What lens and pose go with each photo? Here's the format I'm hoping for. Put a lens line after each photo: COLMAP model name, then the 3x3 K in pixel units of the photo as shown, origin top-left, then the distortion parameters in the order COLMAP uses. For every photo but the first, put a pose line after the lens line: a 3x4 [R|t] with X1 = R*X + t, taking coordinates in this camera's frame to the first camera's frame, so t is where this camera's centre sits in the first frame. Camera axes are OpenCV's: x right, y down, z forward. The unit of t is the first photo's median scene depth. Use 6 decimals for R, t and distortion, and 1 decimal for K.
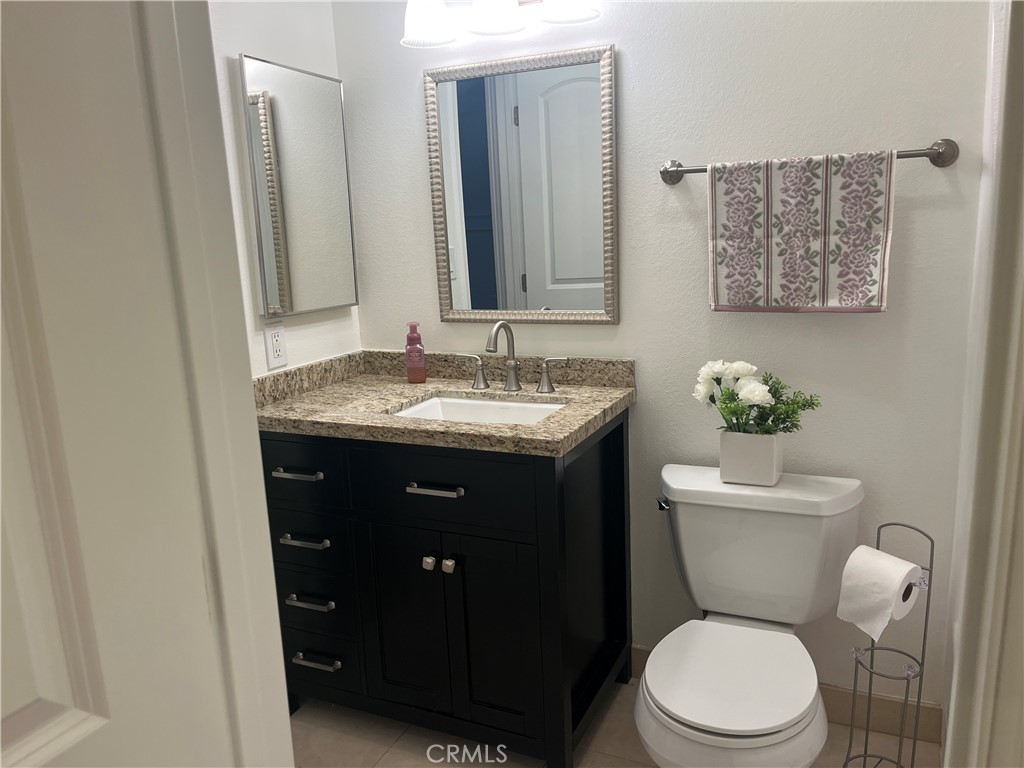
lens RADIAL K [[770.7, 0, 512.0], [0, 770.7, 384.0], [0, 0, 1]] dist [0.065150, -0.093774]
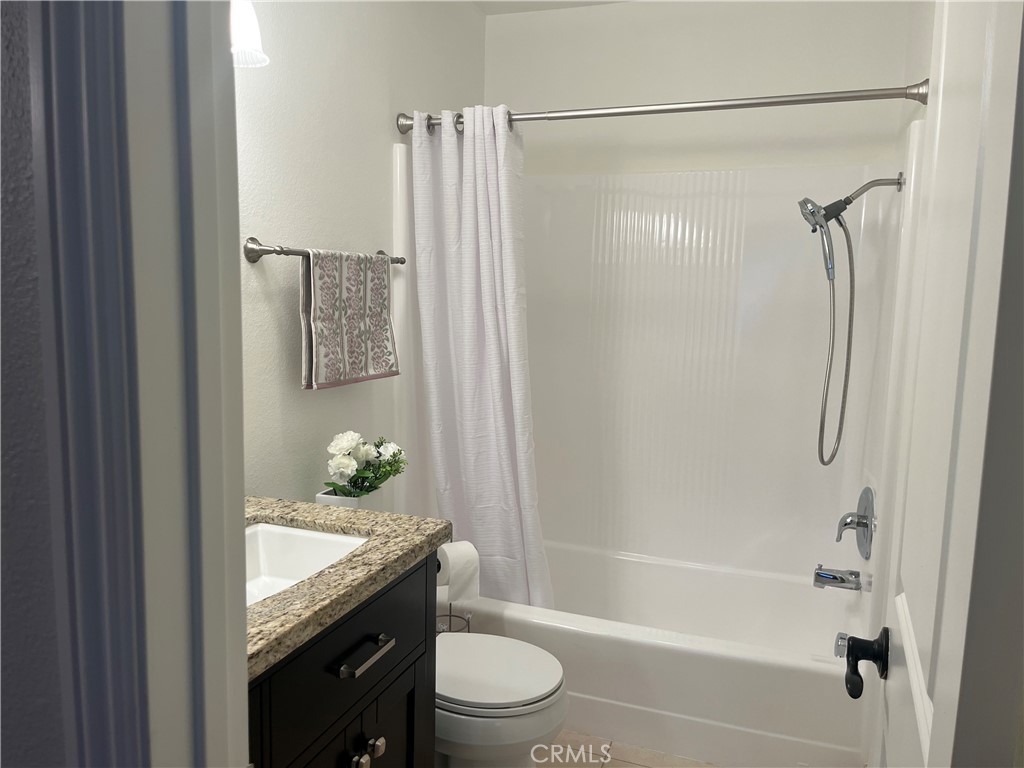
lens RADIAL K [[770.7, 0, 512.0], [0, 770.7, 384.0], [0, 0, 1]] dist [0.065150, -0.093774]
pose [[-0.066802, -0.085868, 0.994064, -0.816553], [0.183472, 0.978244, 0.096831, -0.161819], [-0.980753, 0.188851, -0.049594, 0.839251]]
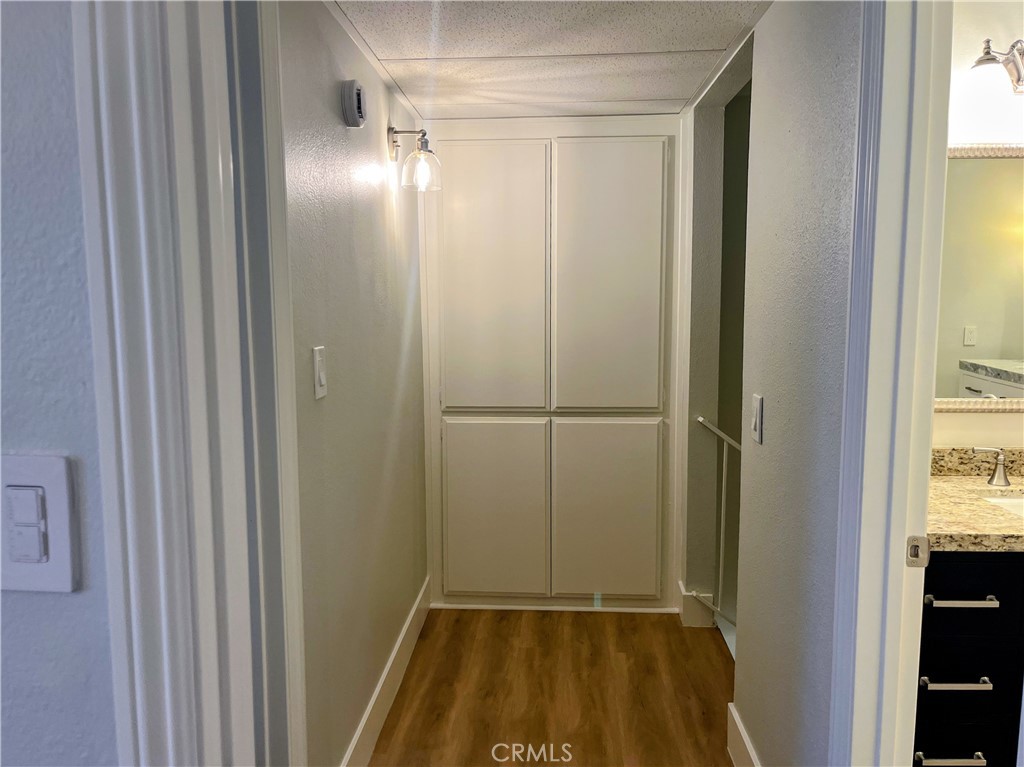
lens RADIAL K [[770.7, 0, 512.0], [0, 770.7, 383.5], [0, 0, 1]] dist [0.065150, -0.093774]
pose [[0.934433, -0.000897, 0.356137, -1.094607], [0.038574, 0.994369, -0.098706, -0.054249], [-0.354043, 0.105972, 0.929206, 0.402078]]
